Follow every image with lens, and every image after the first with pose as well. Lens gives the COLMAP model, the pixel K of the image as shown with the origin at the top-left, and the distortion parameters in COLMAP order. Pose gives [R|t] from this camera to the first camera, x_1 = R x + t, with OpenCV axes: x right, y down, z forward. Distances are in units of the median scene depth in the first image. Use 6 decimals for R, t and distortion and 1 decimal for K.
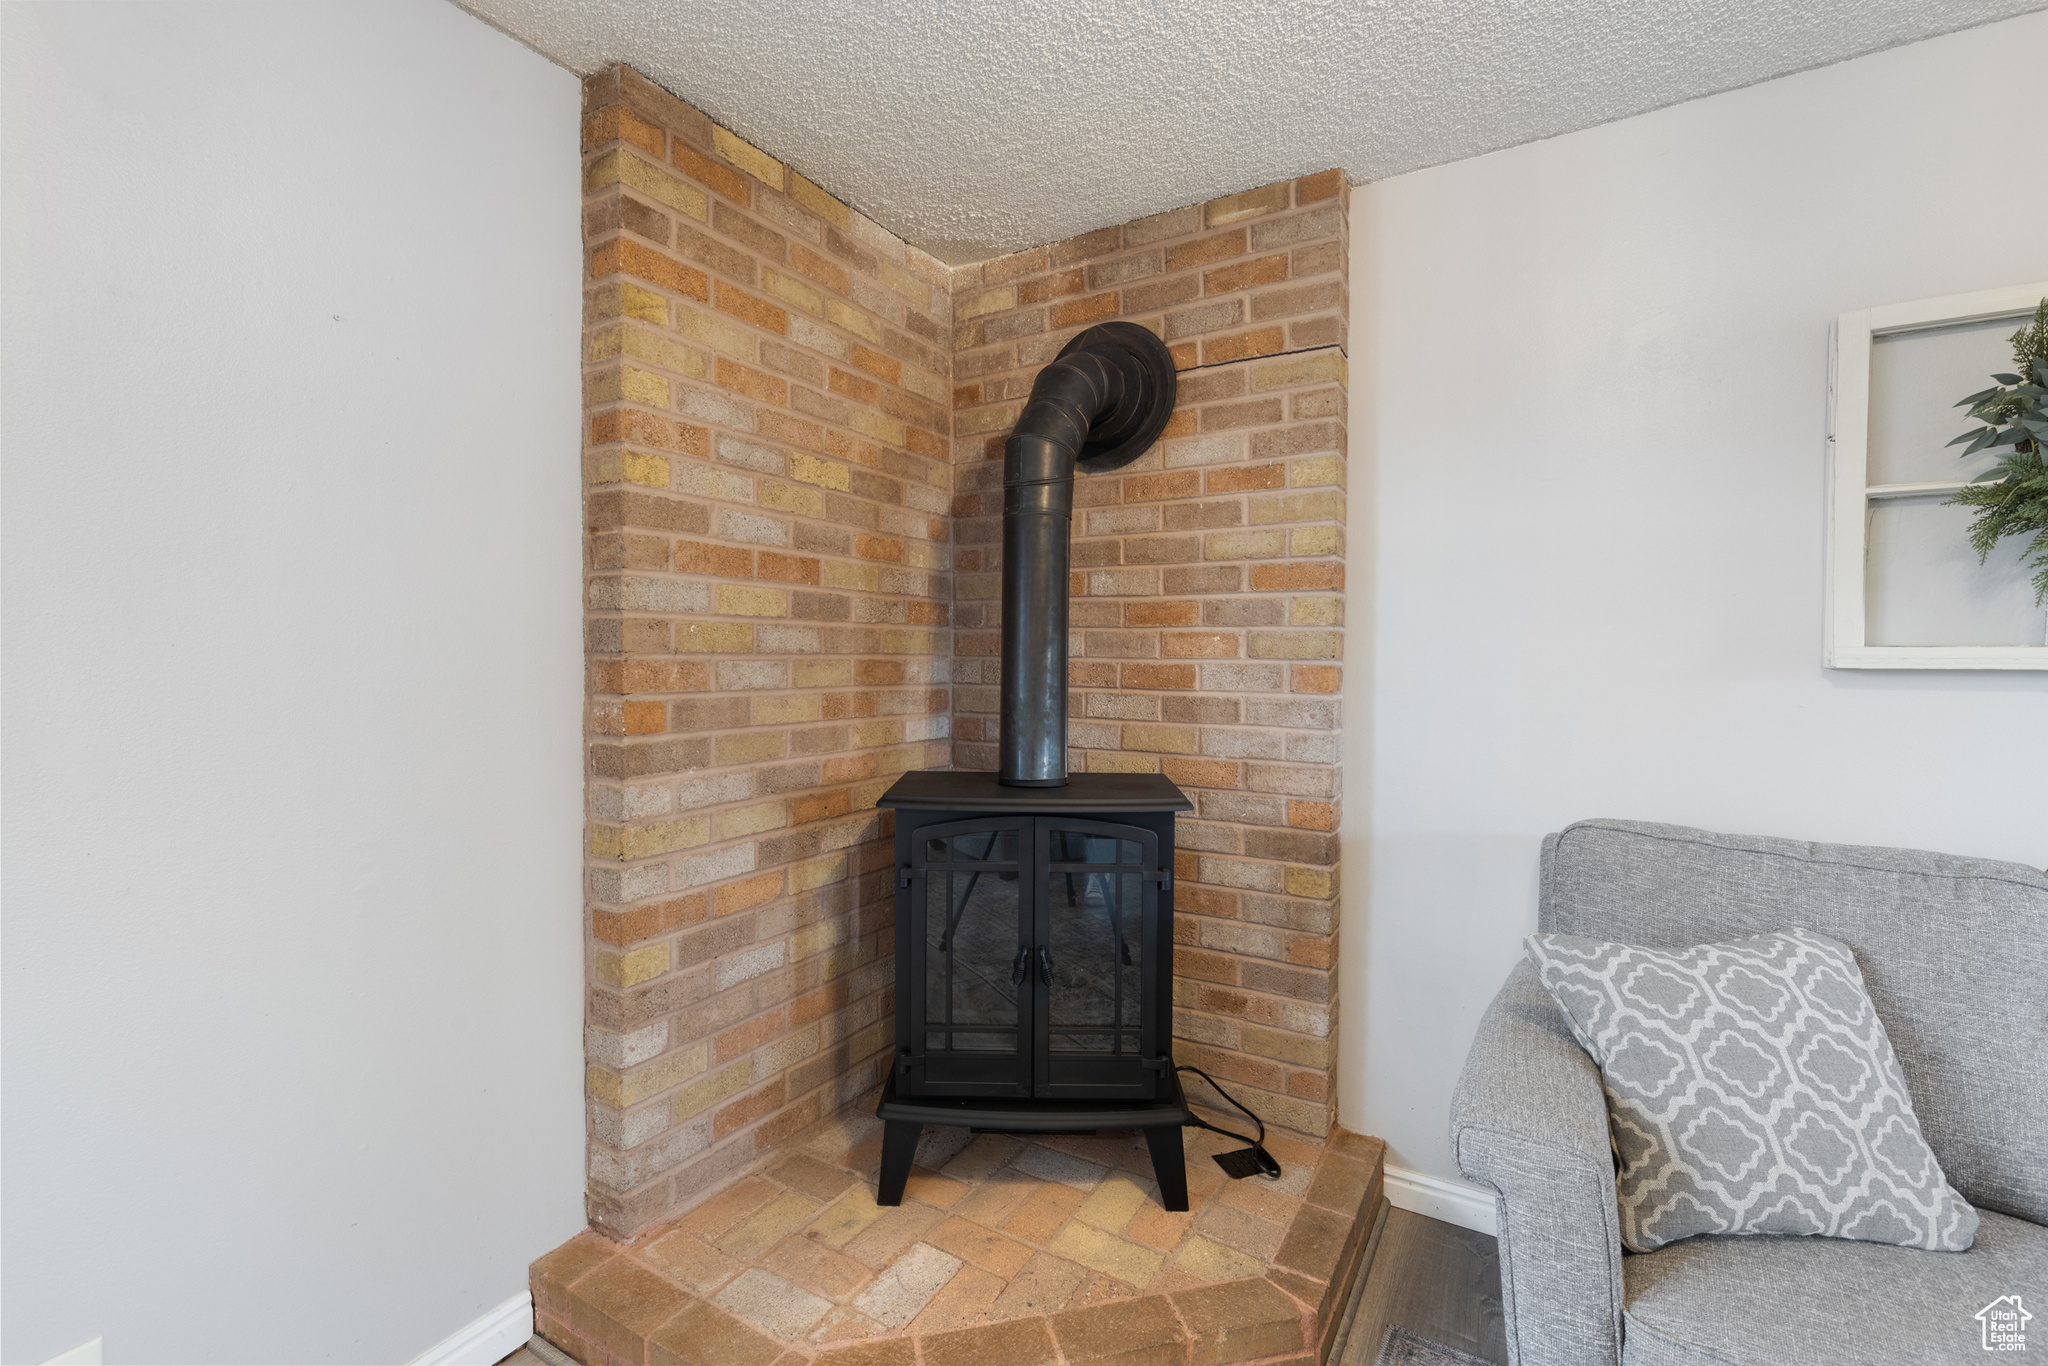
lens RADIAL K [[911.0, 0, 1017.6], [0, 911.0, 675.3], [0, 0, 1]] dist [0.007789, -0.000608]
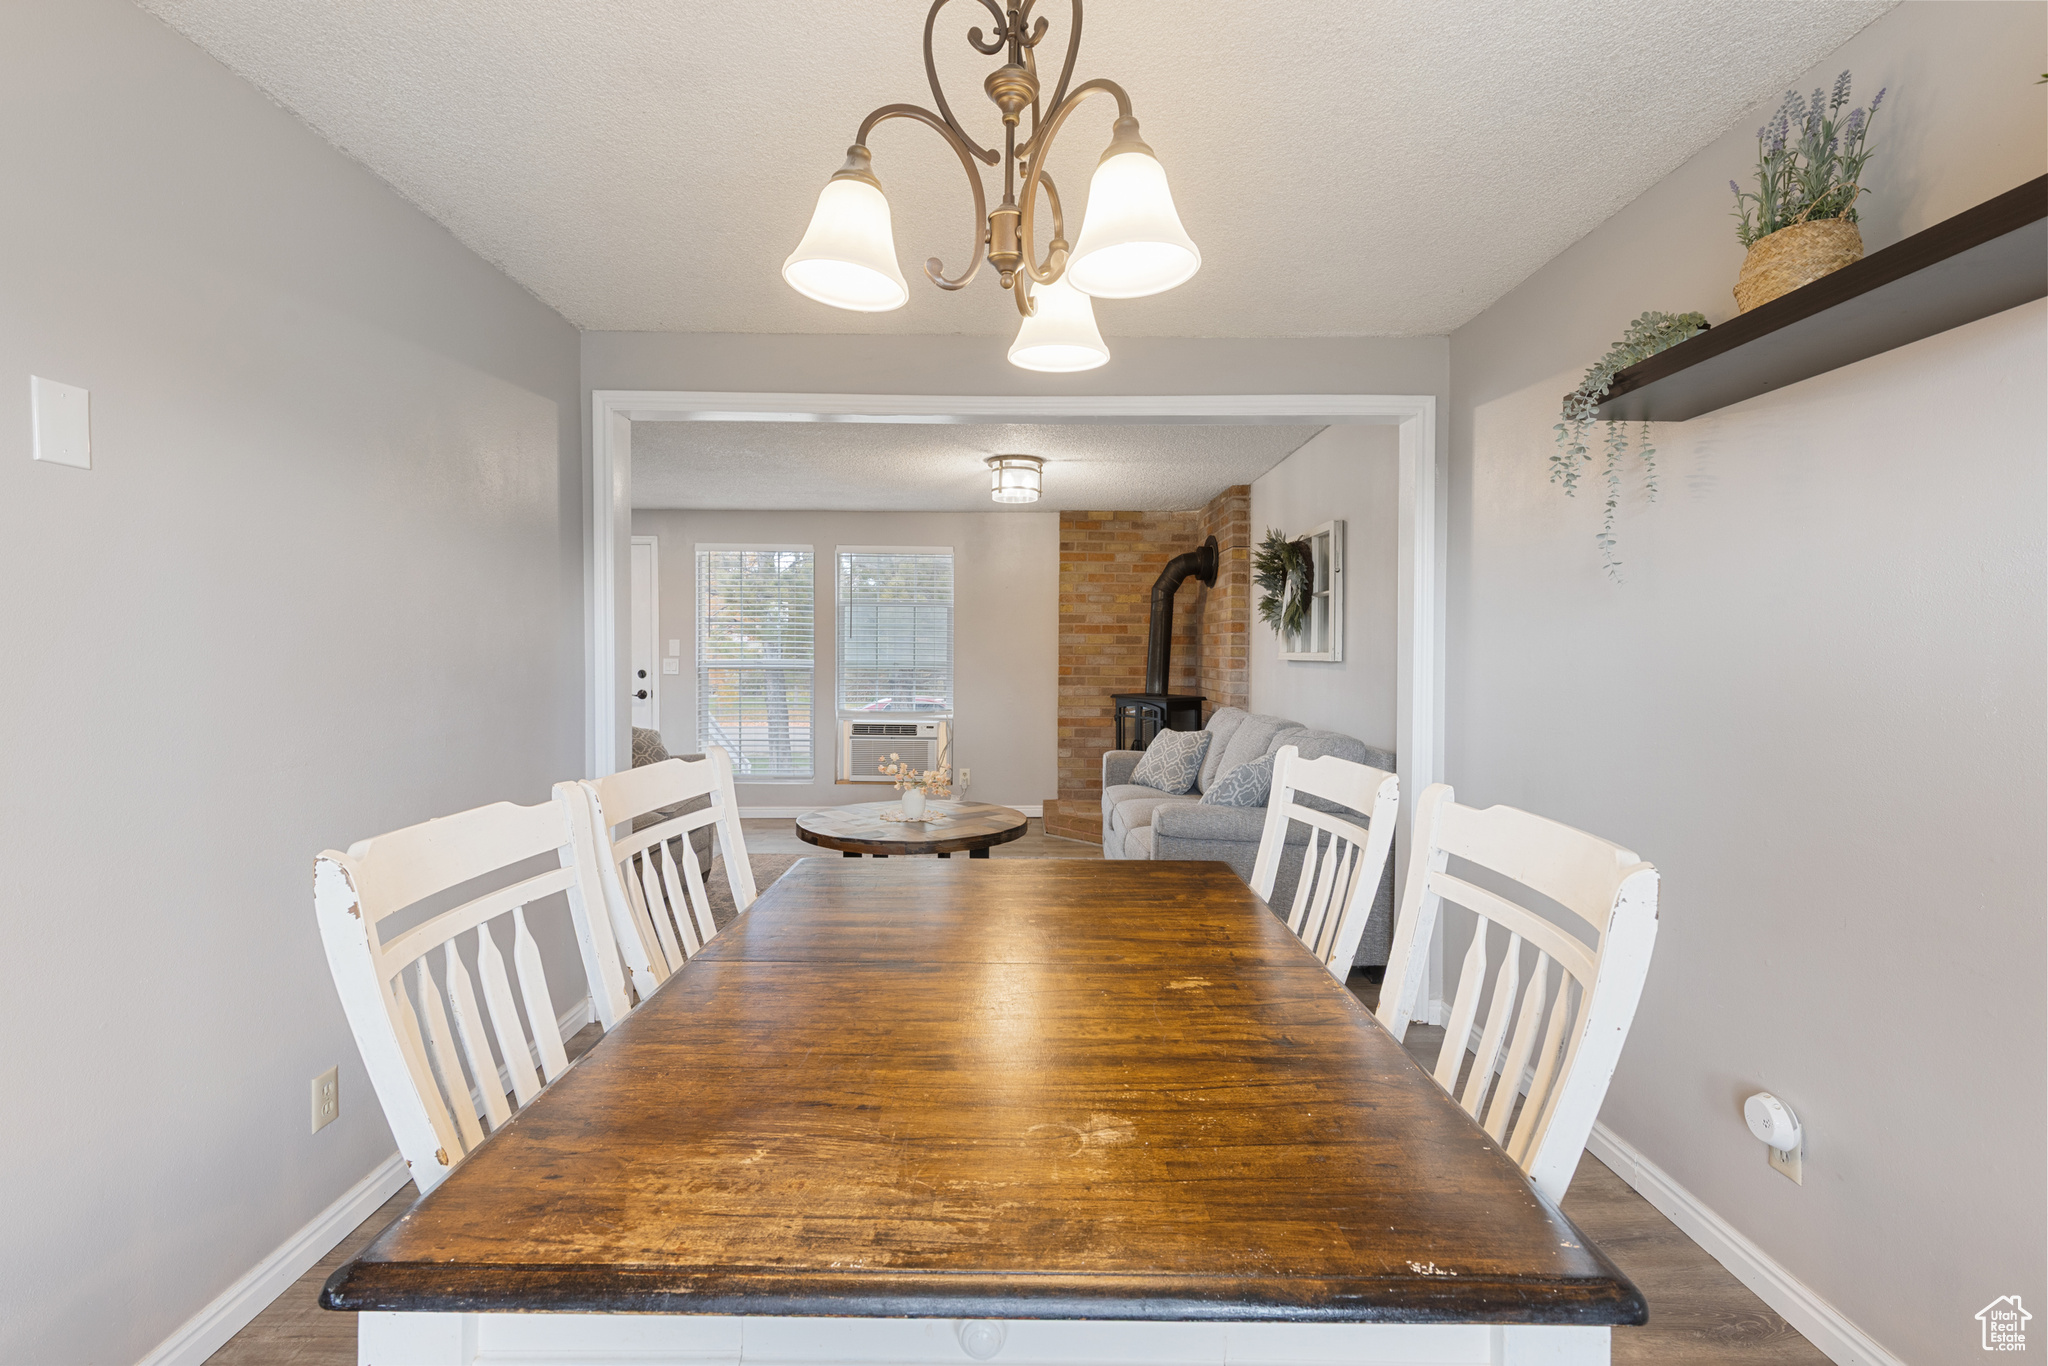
lens RADIAL K [[929.7, 0, 1018.2], [0, 929.7, 649.6], [0, 0, 1]] dist [0.000925, -0.000097]
pose [[0.511242, -0.003899, -0.859428, 2.467417], [-0.020260, 0.999657, -0.016587, 0.021687], [0.859198, 0.025892, 0.510987, -1.037283]]
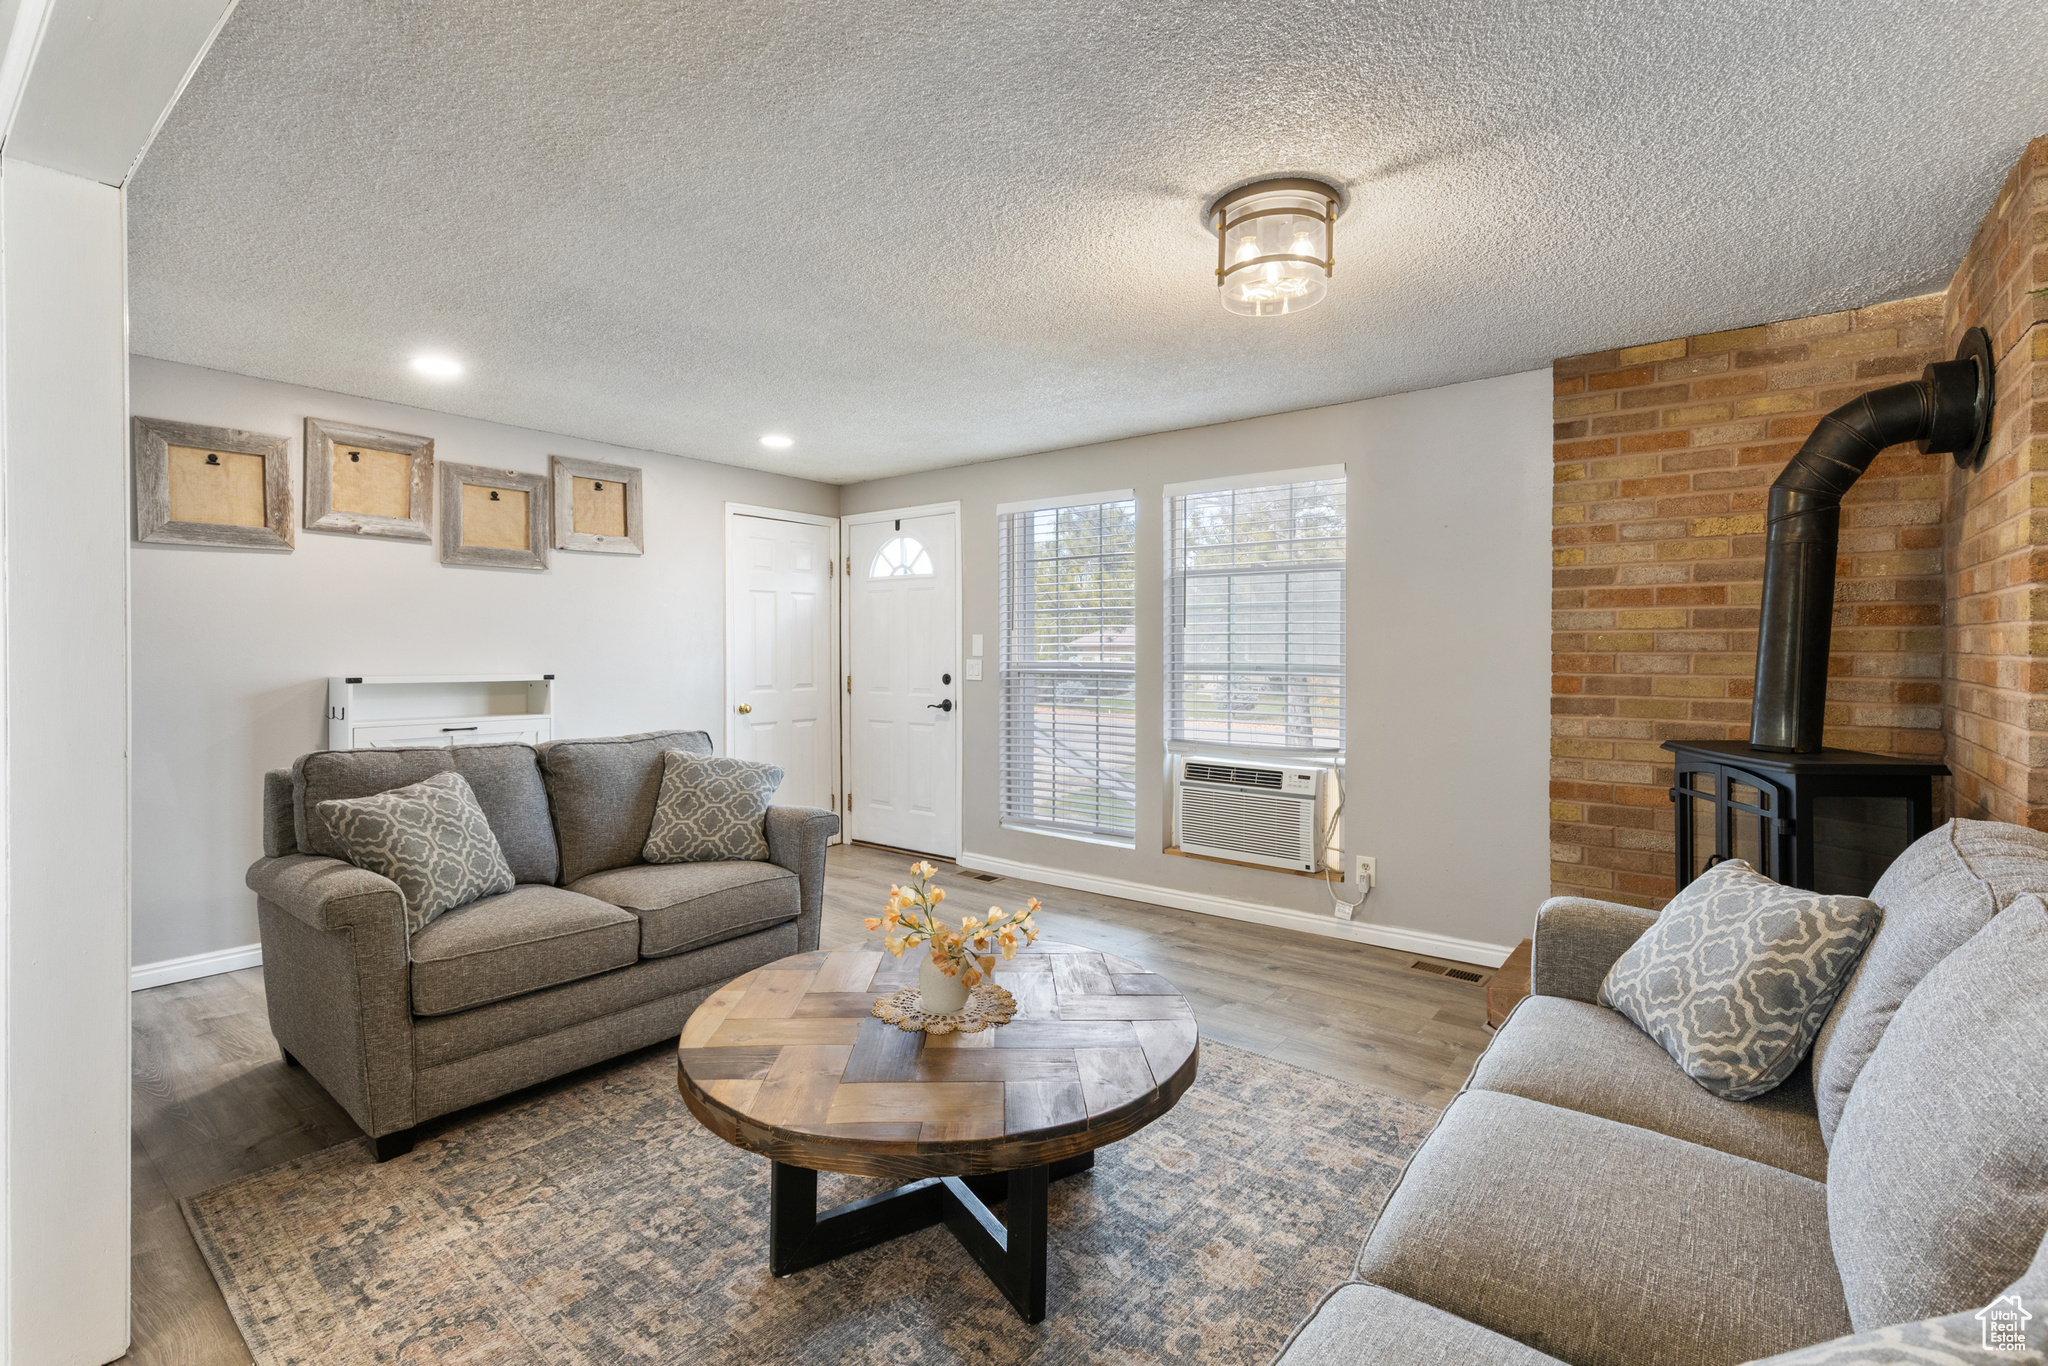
lens RADIAL K [[929.7, 0, 1018.2], [0, 929.7, 649.6], [0, 0, 1]] dist [0.000925, -0.000097]
pose [[-0.138310, -0.006138, -0.990370, 1.424778], [-0.021169, 0.999771, -0.003240, 0.002629], [0.990163, 0.020517, -0.138409, 0.097518]]
